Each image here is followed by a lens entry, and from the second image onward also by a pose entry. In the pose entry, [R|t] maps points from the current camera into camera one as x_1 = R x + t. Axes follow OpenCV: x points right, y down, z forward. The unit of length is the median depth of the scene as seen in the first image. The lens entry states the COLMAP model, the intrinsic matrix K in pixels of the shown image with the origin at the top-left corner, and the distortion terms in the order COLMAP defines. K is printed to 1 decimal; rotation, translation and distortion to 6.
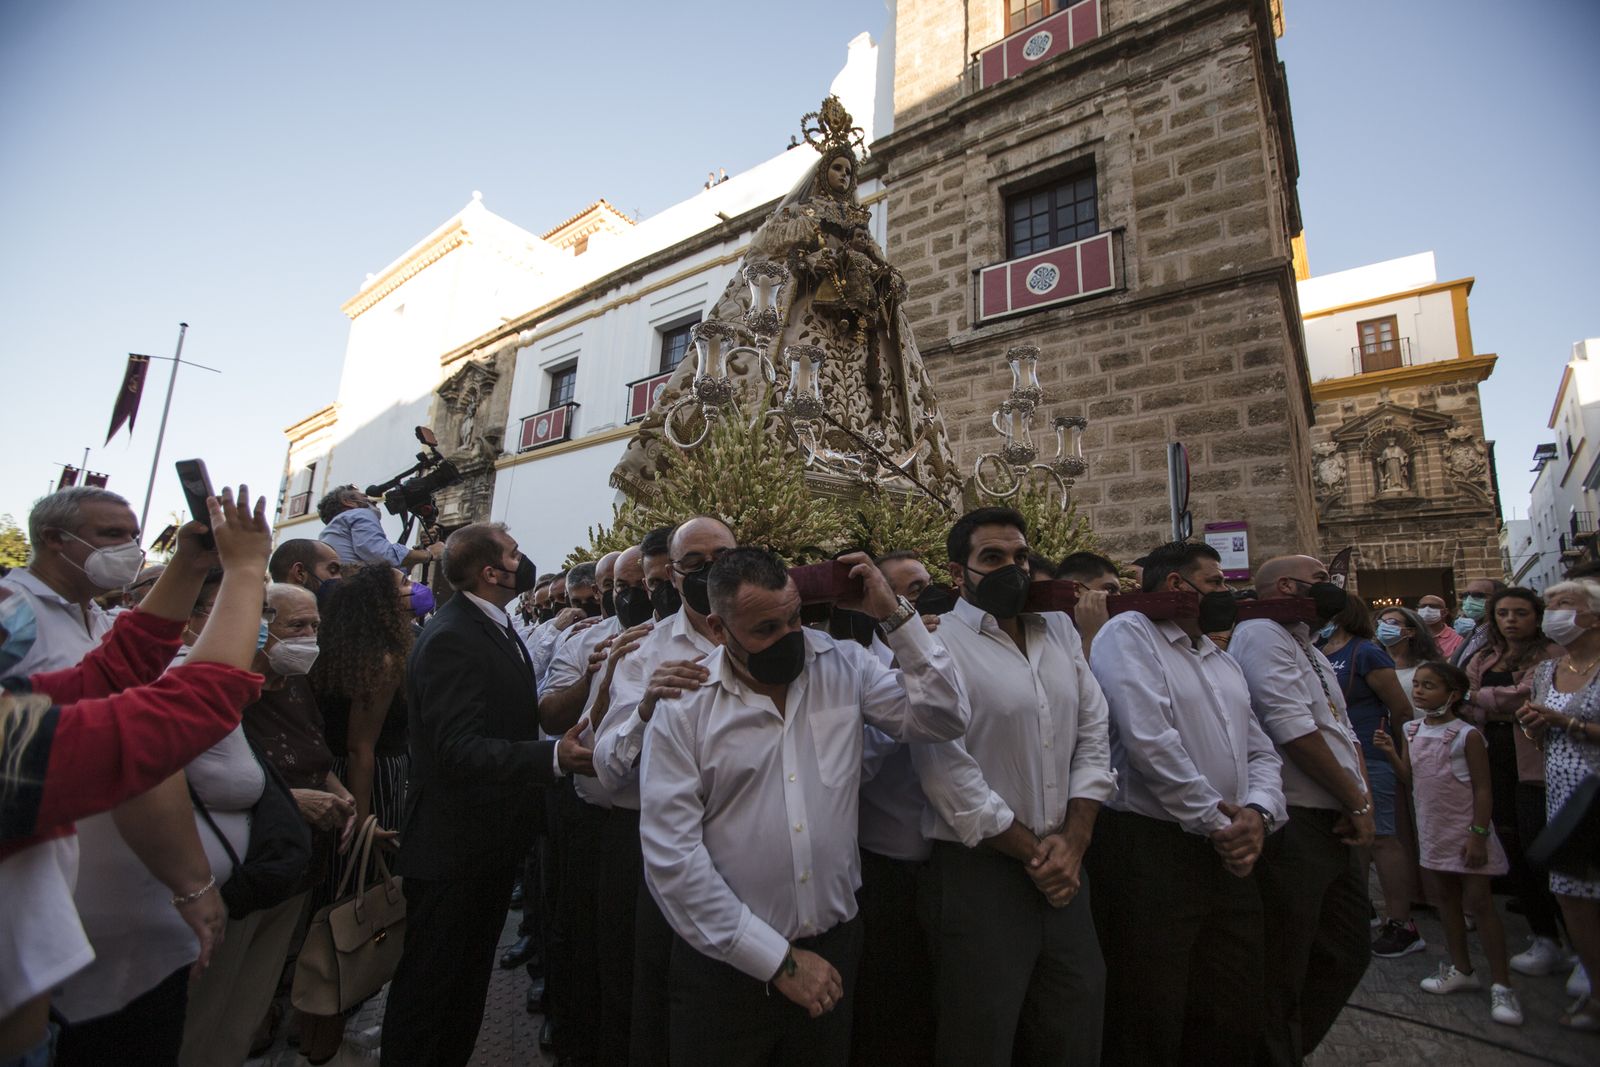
lens RADIAL K [[728.5, 0, 796.6], [0, 728.5, 546.8], [0, 0, 1]] dist [-0.068445, 0.026448]
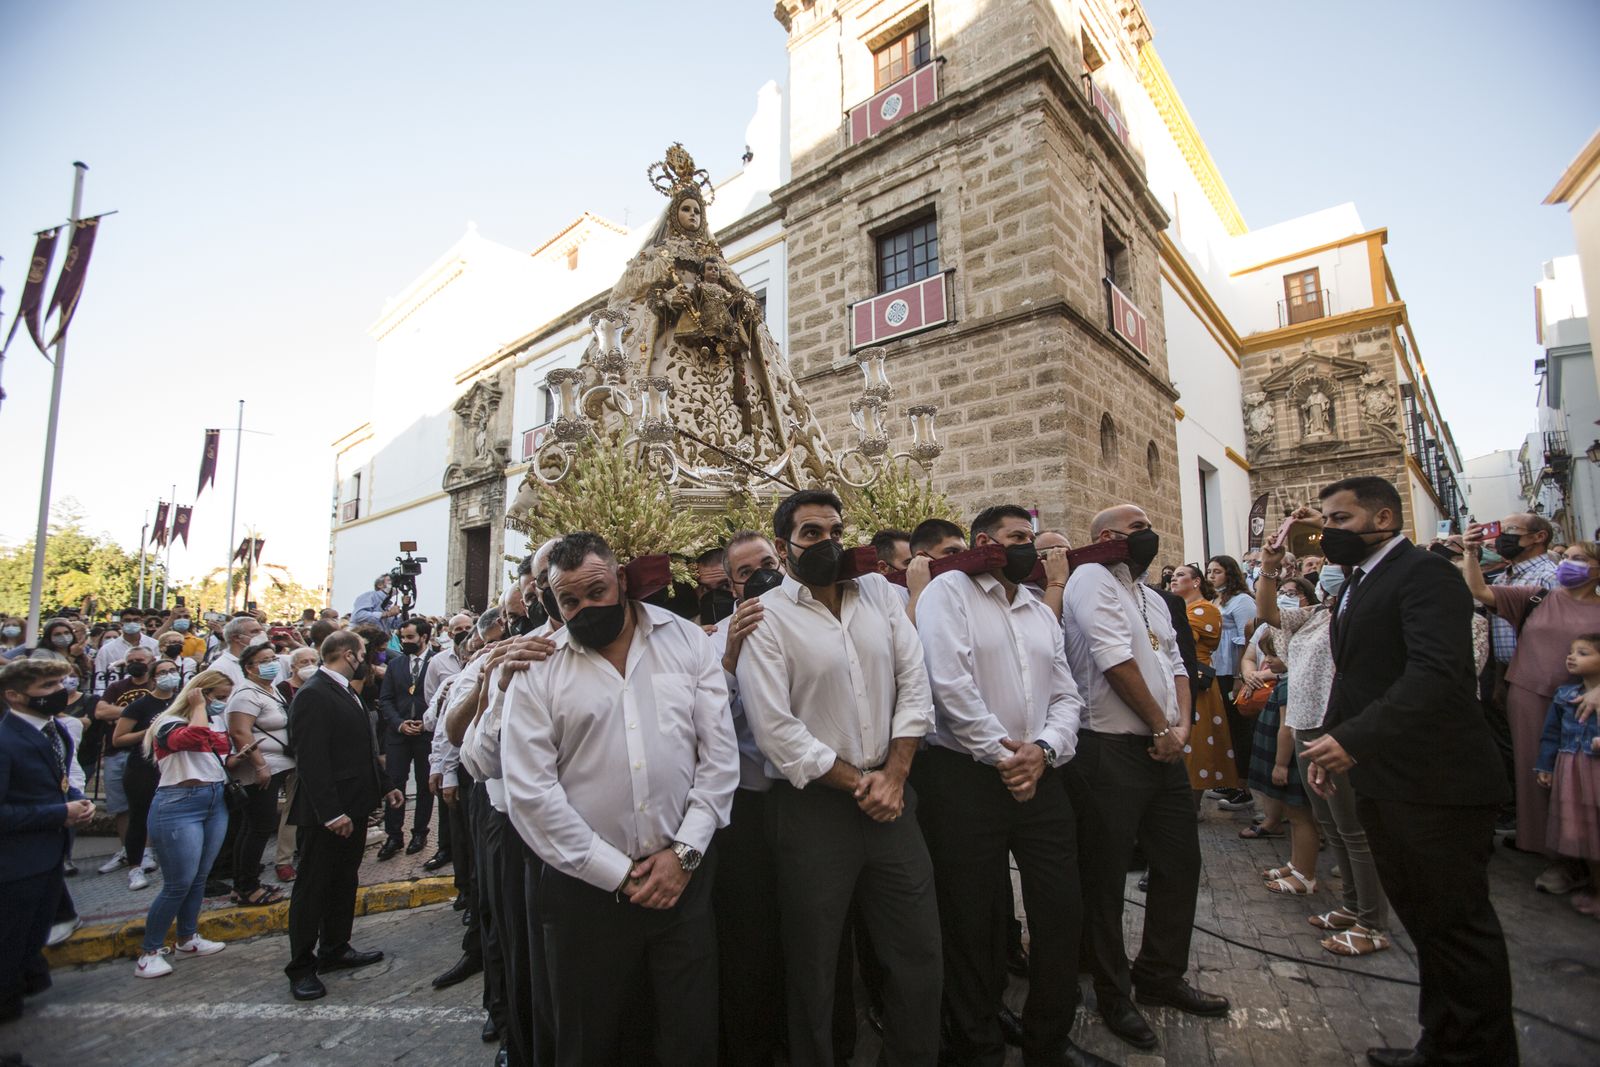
lens RADIAL K [[728.5, 0, 796.6], [0, 728.5, 546.8], [0, 0, 1]] dist [-0.068445, 0.026448]
pose [[0.995635, -0.065995, -0.065996, 0.207332], [0.070198, 0.995507, 0.063540, -0.060275], [0.061507, -0.067895, 0.995795, -0.244474]]
